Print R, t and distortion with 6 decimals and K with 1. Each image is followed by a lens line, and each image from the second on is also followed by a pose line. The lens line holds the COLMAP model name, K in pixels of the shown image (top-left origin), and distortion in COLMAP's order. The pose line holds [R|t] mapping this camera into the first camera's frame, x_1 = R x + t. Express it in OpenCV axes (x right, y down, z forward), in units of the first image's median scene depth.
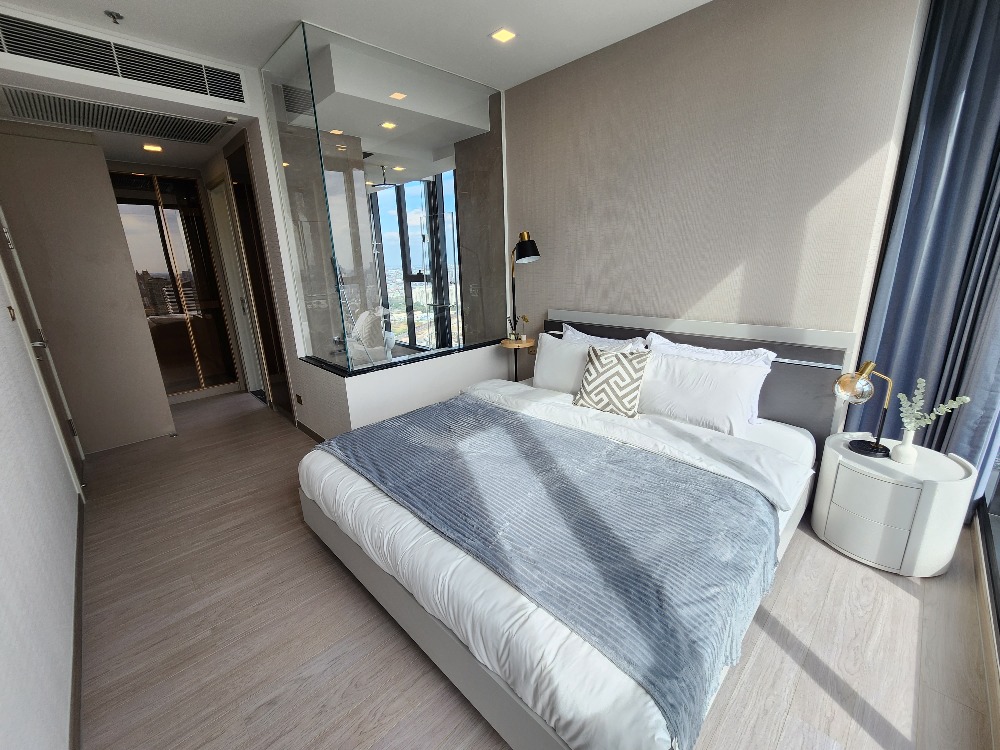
lens RADIAL K [[415.5, 0, 500.0], [0, 415.5, 375.0], [0, 0, 1]] dist [-0.000910, 0.000020]
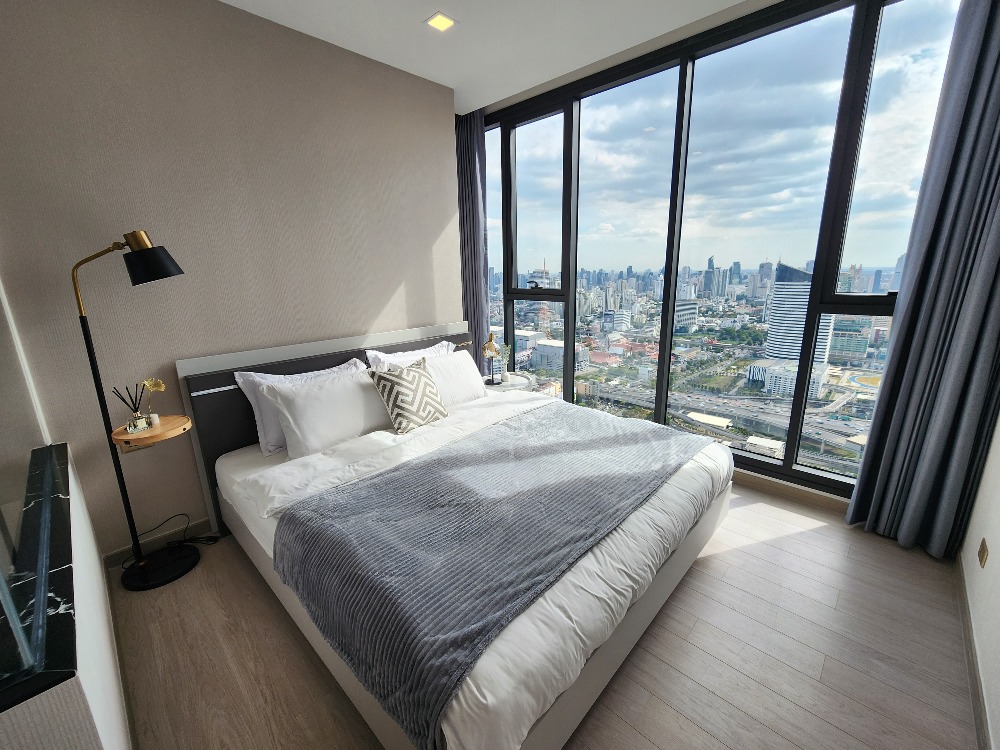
lens RADIAL K [[415.5, 0, 500.0], [0, 415.5, 375.0], [0, 0, 1]] dist [-0.000910, 0.000020]
pose [[-0.015246, -0.223461, 0.974594, -0.733145], [0.292858, 0.930964, 0.218038, -0.197499], [-0.956034, 0.288742, 0.051249, 0.756726]]
